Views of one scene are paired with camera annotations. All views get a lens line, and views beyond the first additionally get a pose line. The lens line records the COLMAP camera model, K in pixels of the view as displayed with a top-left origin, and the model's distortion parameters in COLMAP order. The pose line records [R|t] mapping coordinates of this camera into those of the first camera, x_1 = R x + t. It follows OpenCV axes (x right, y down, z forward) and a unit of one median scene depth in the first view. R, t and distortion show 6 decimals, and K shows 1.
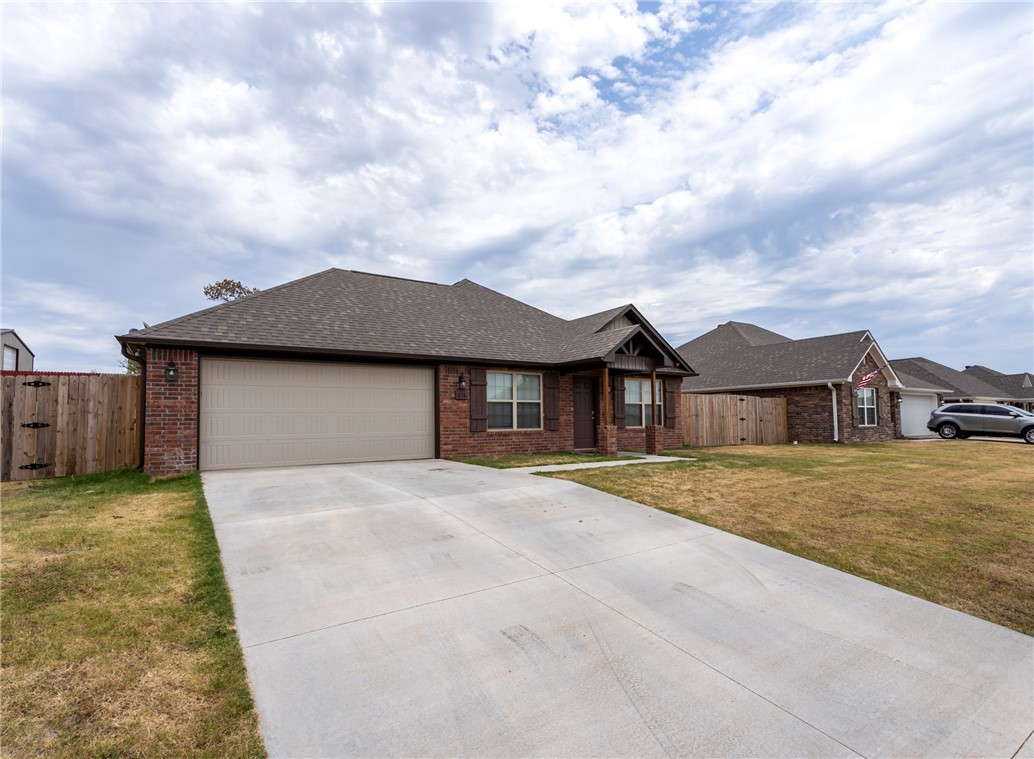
lens RADIAL K [[721.5, 0, 517.0], [0, 721.5, 379.5], [0, 0, 1]] dist [0.002510, 0.008392]
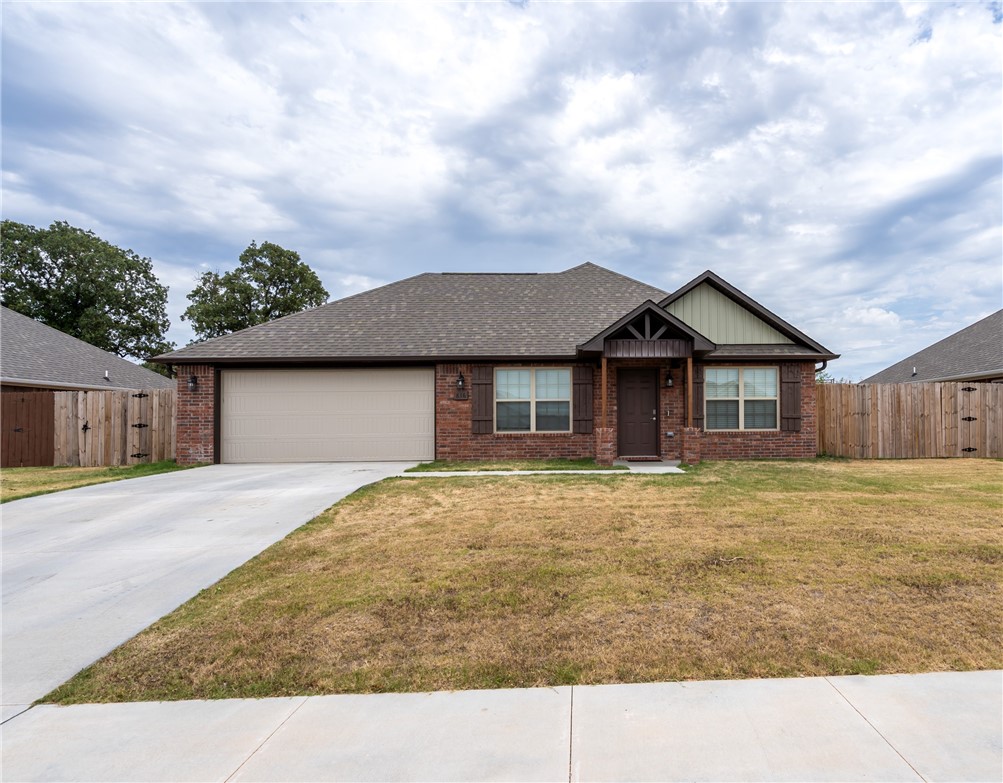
lens RADIAL K [[792.8, 0, 501.5], [0, 792.8, 391.5], [0, 0, 1]] dist [-0.006068, 0.012616]
pose [[0.755223, -0.024887, -0.654995, 0.180765], [0.038670, 0.999230, 0.006621, 0.003300], [0.654326, -0.030329, 0.755604, 0.068810]]
